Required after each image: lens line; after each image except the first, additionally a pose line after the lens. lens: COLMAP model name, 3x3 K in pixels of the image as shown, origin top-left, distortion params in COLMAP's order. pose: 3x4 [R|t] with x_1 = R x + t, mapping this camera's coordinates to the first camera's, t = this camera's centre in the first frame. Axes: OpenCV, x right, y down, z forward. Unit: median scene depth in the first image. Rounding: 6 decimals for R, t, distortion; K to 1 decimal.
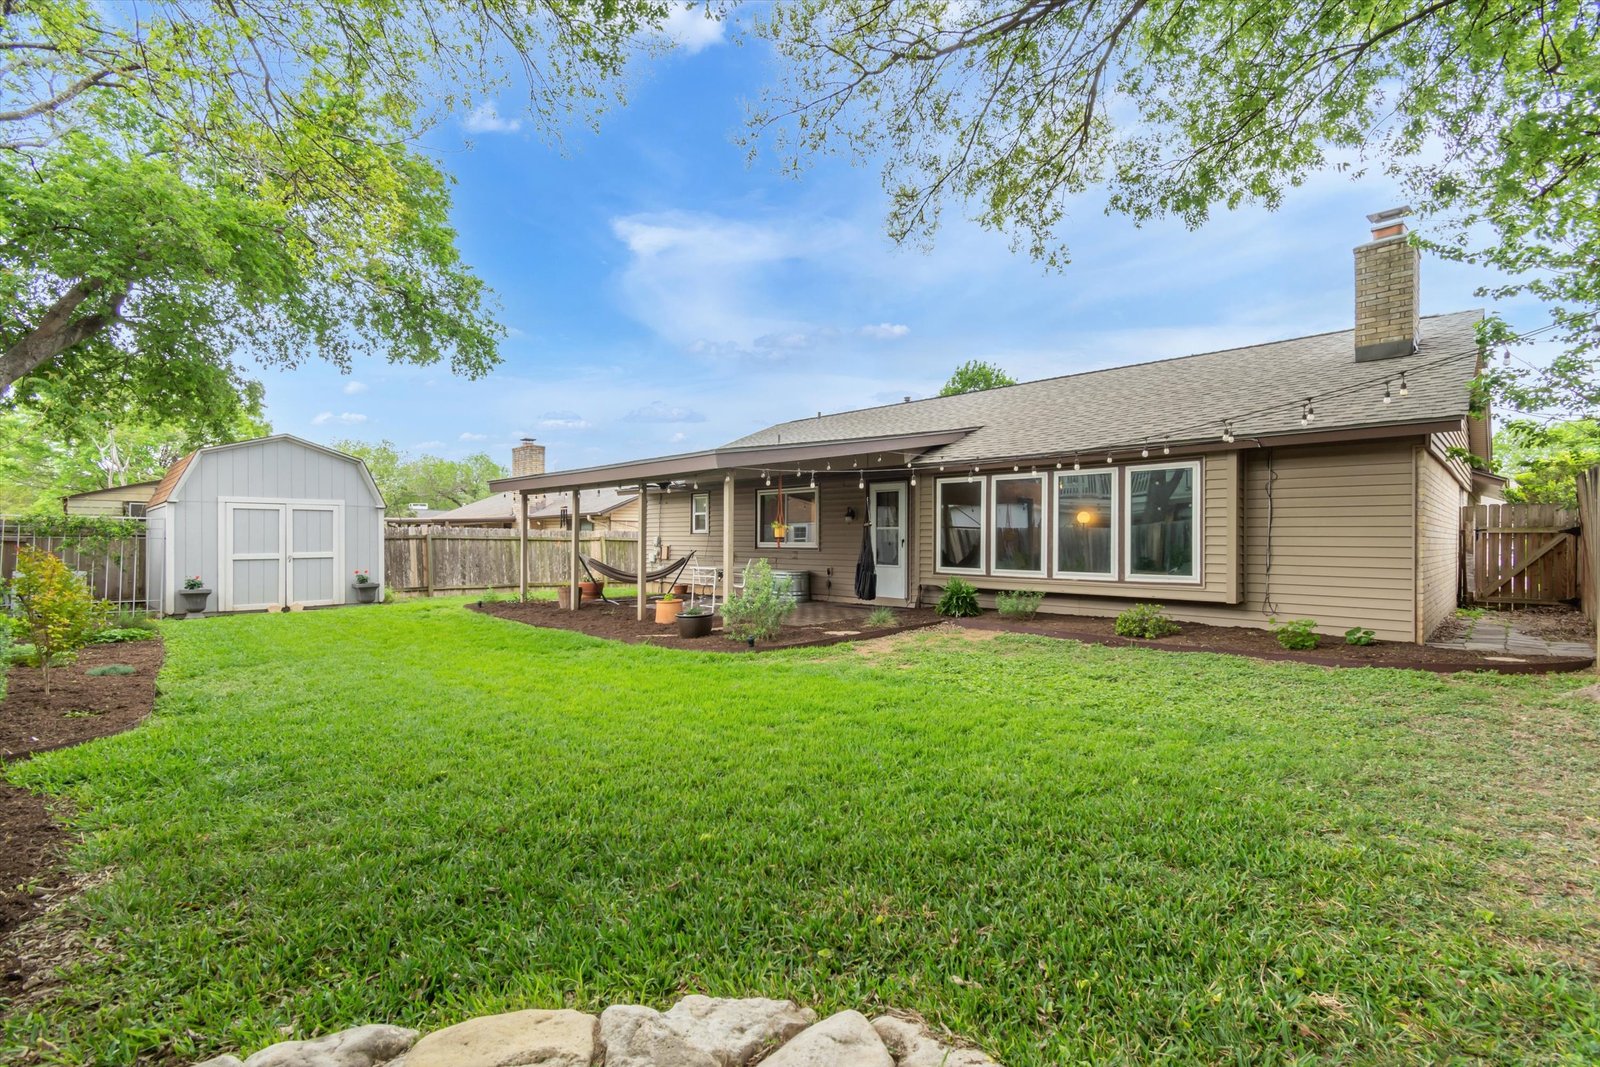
lens RADIAL K [[726.1, 0, 793.5], [0, 726.1, 534.4], [0, 0, 1]] dist [-0.000740, -0.001419]
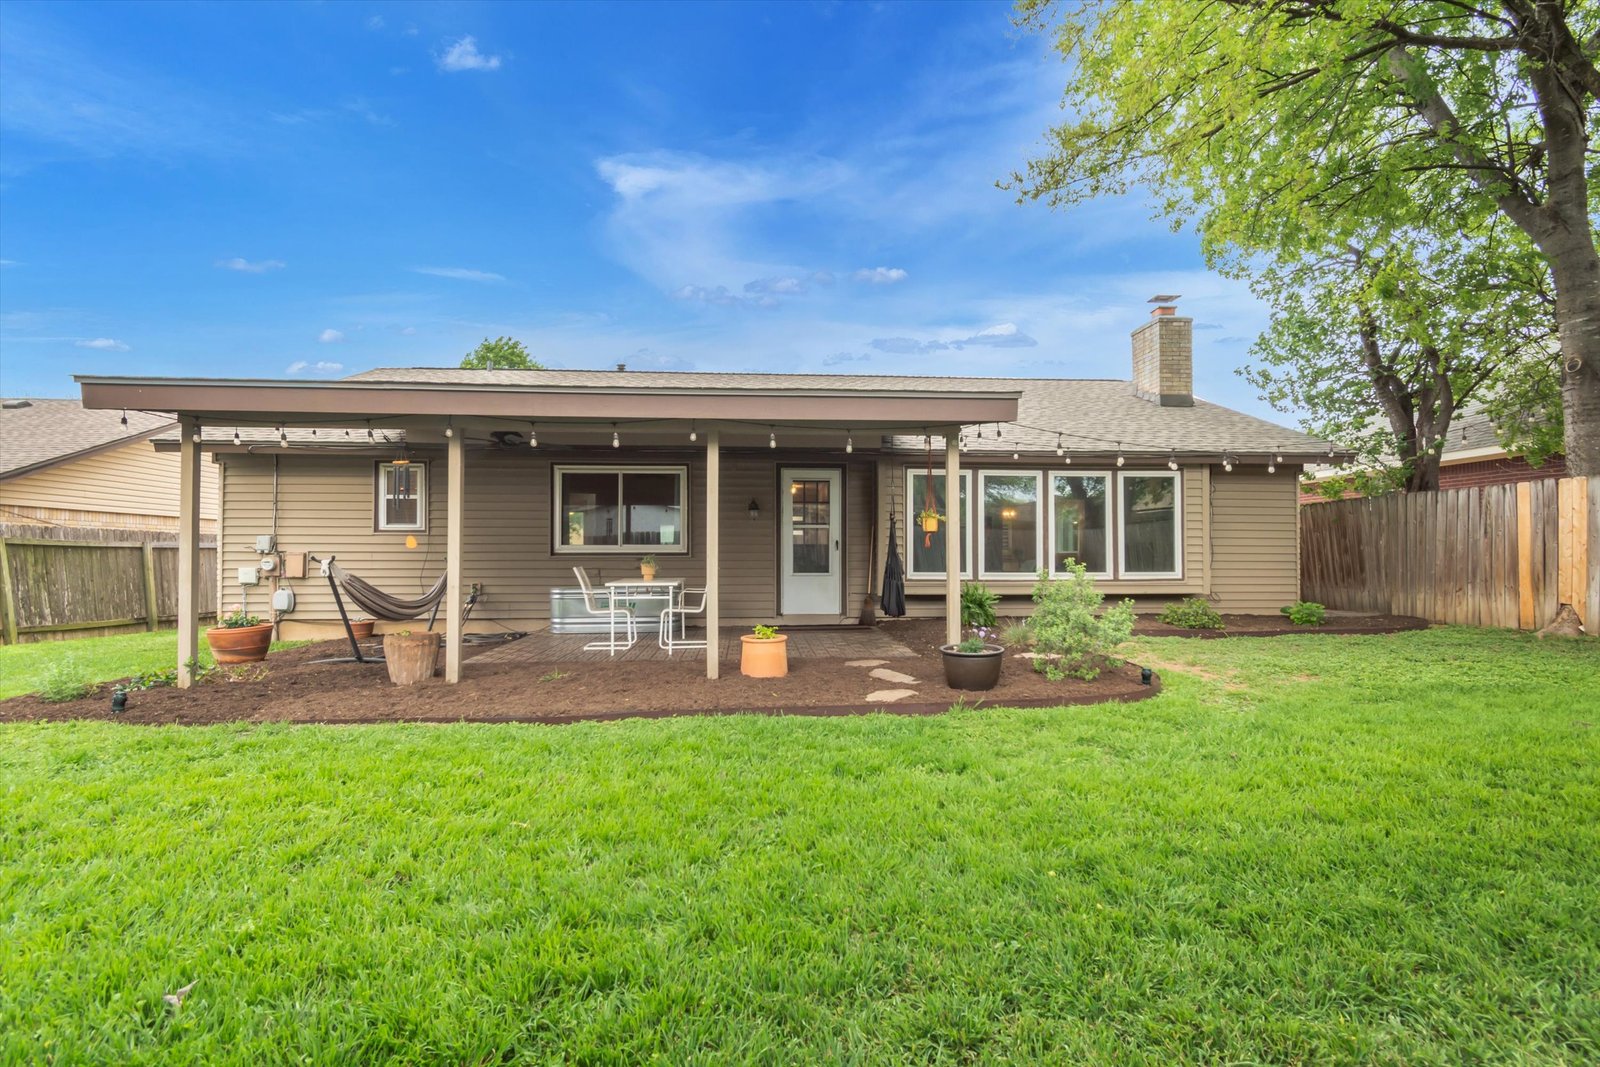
lens RADIAL K [[726.1, 0, 793.5], [0, 726.1, 534.4], [0, 0, 1]] dist [-0.000740, -0.001419]
pose [[0.623791, 0.008340, 0.781546, -0.551182], [-0.003974, 0.999964, -0.007500, 0.007039], [-0.781581, 0.001573, 0.623802, 0.583716]]
